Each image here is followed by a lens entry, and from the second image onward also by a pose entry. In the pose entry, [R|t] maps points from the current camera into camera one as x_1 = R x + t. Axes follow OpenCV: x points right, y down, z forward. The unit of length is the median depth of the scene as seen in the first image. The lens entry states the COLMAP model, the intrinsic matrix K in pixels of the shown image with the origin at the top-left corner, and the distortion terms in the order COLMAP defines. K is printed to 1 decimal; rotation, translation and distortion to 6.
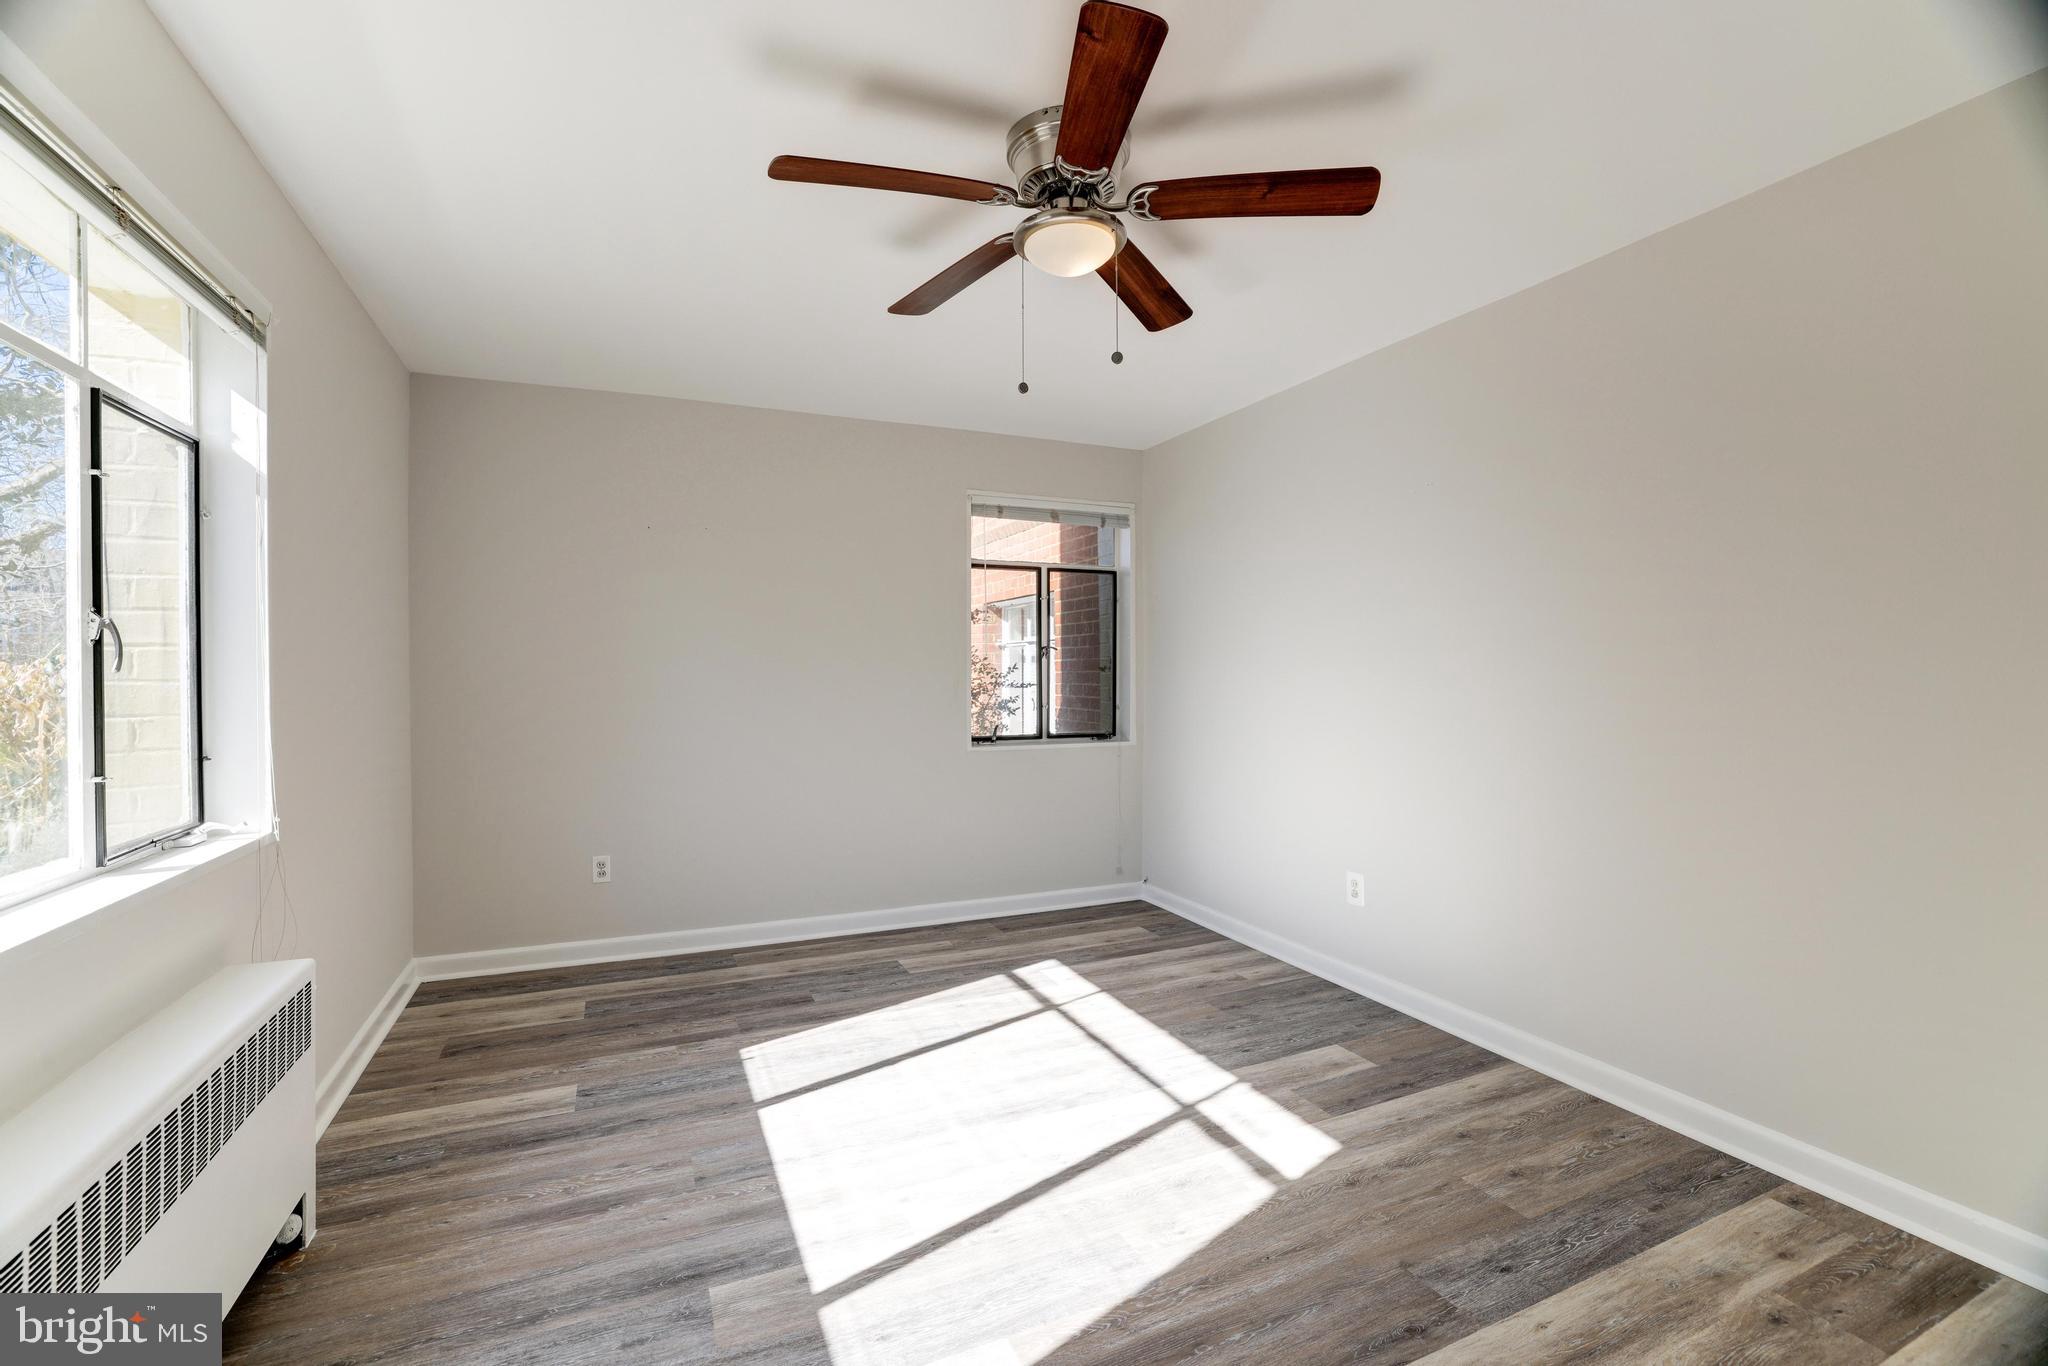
lens RADIAL K [[882.6, 0, 1009.5], [0, 882.6, 672.1], [0, 0, 1]] dist [-0.047431, 0.017872]
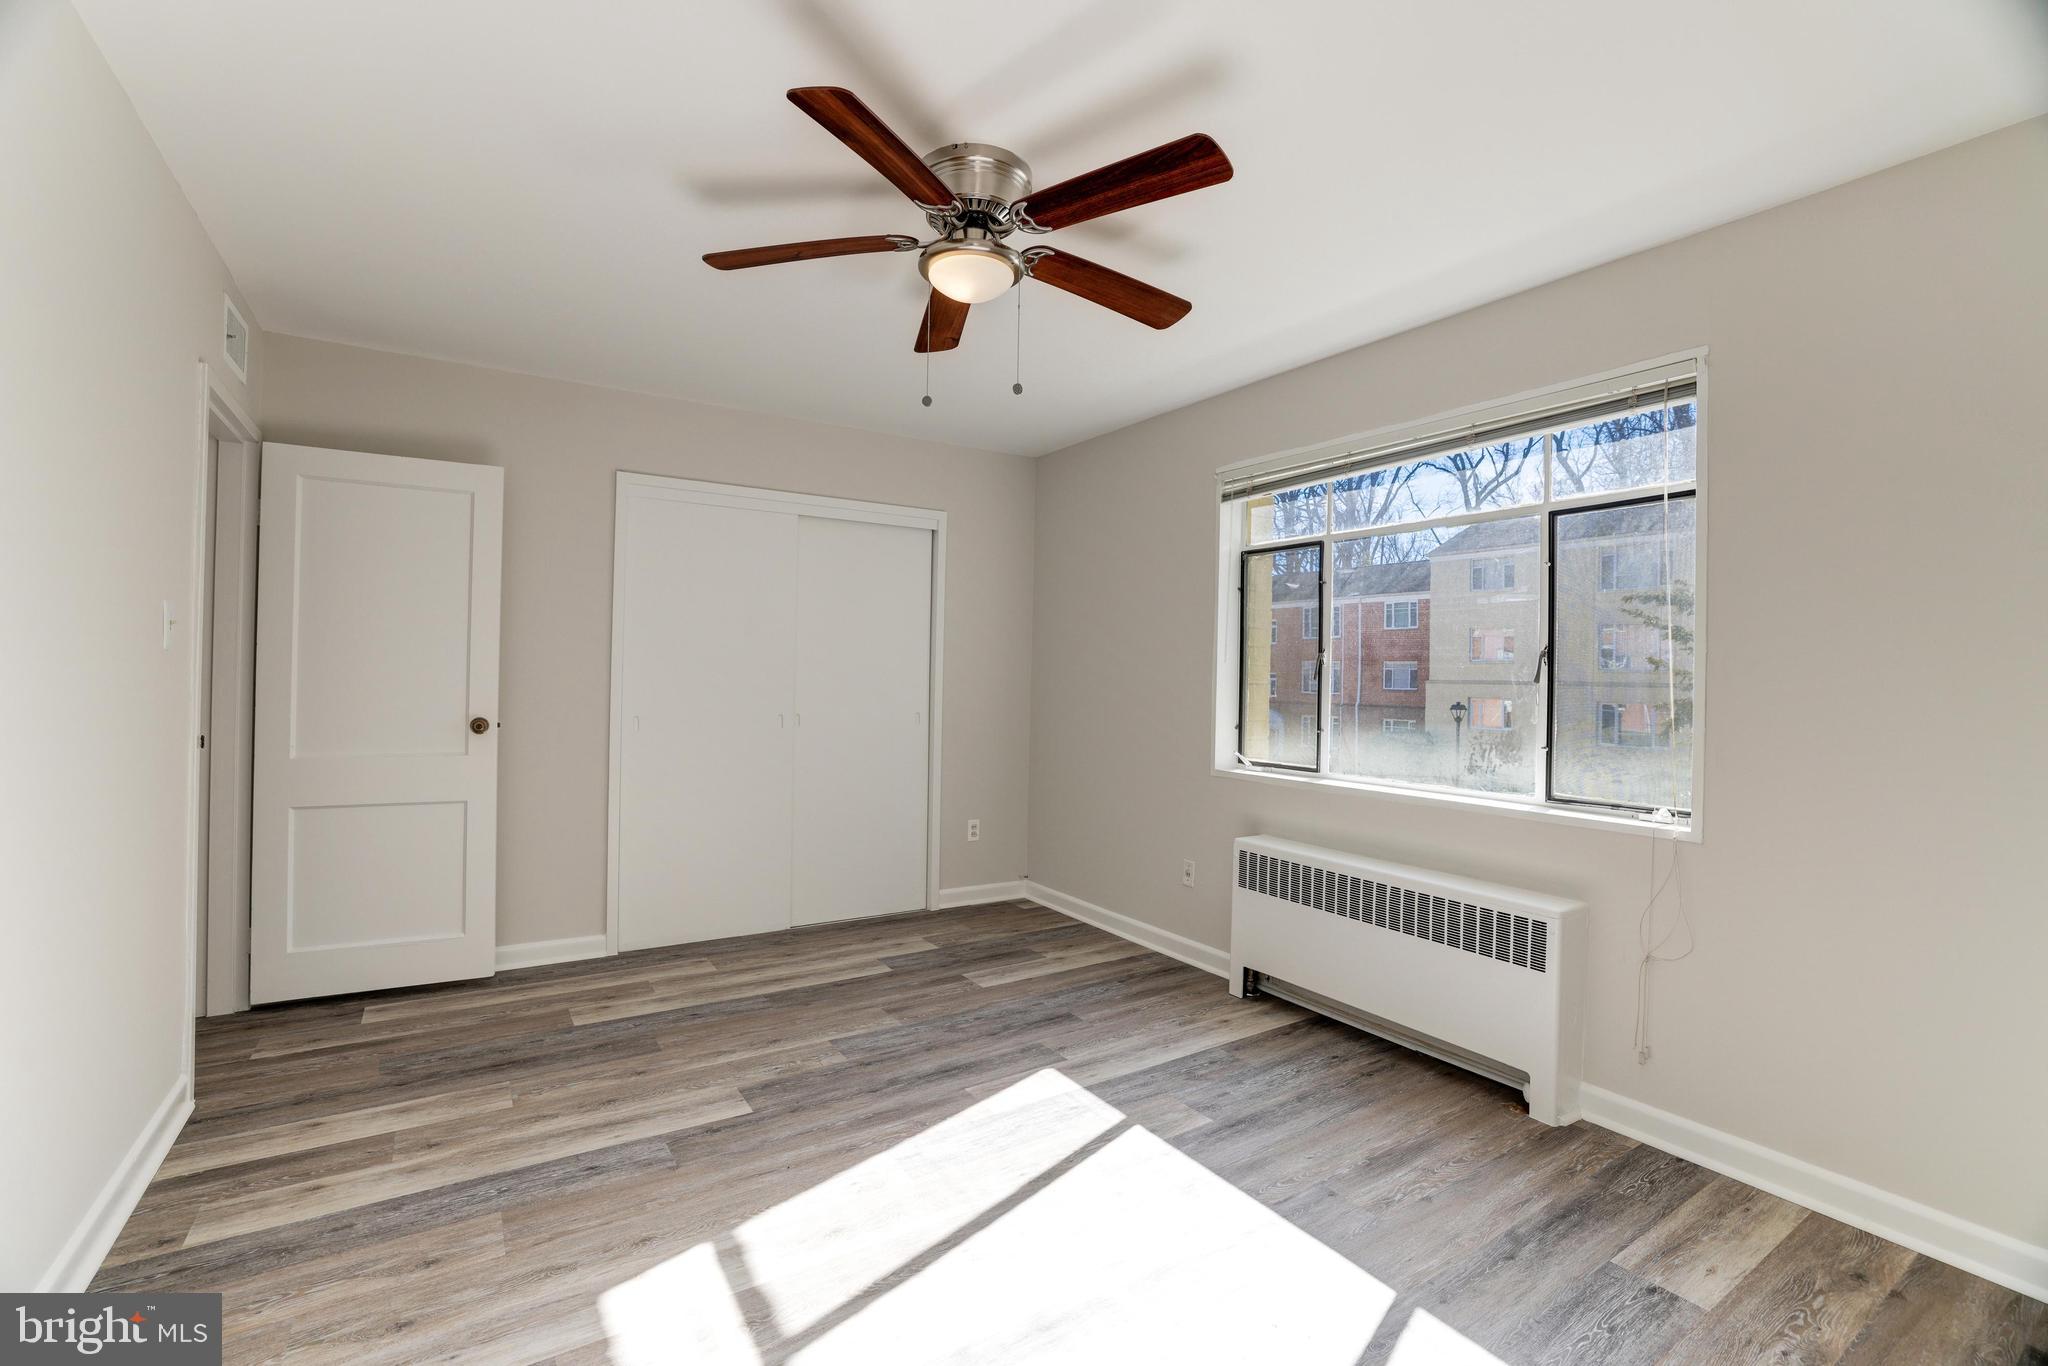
lens RADIAL K [[882.6, 0, 1009.5], [0, 882.6, 672.1], [0, 0, 1]] dist [-0.047431, 0.017872]
pose [[-0.988722, -0.015956, -0.148909, 0.120560], [-0.015552, 0.999872, -0.003875, 0.000156], [0.148951, -0.001515, -0.988843, 1.430337]]
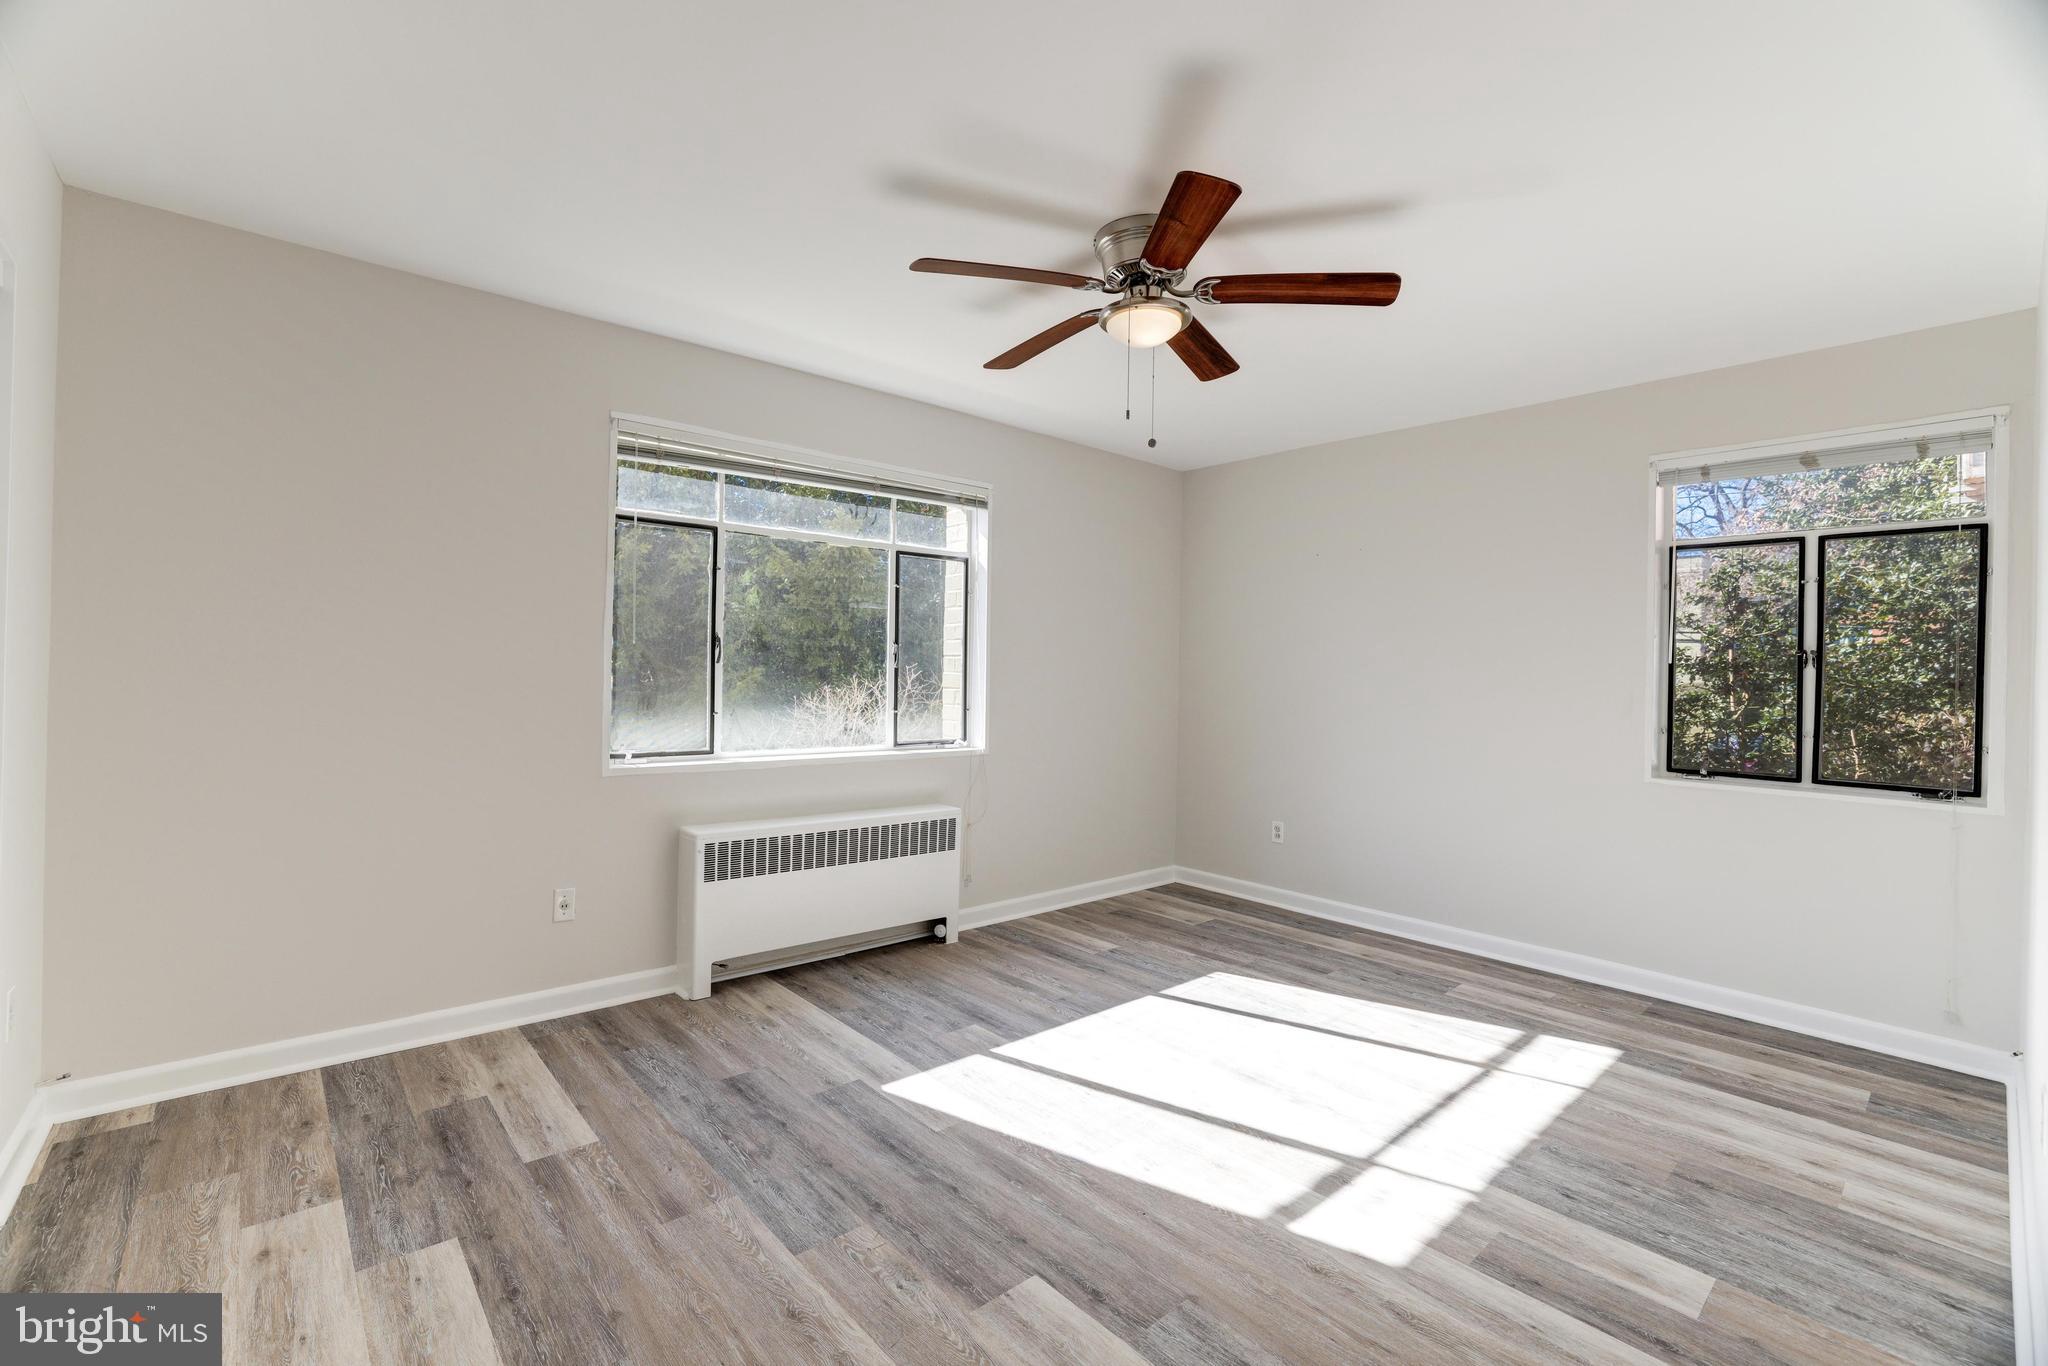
lens RADIAL K [[882.6, 0, 1009.5], [0, 882.6, 672.1], [0, 0, 1]] dist [-0.047431, 0.017872]
pose [[0.291584, 0.007430, -0.956516, 0.826996], [-0.022989, 0.999735, 0.000757, 0.001372], [0.956269, 0.021768, 0.291678, 0.327569]]
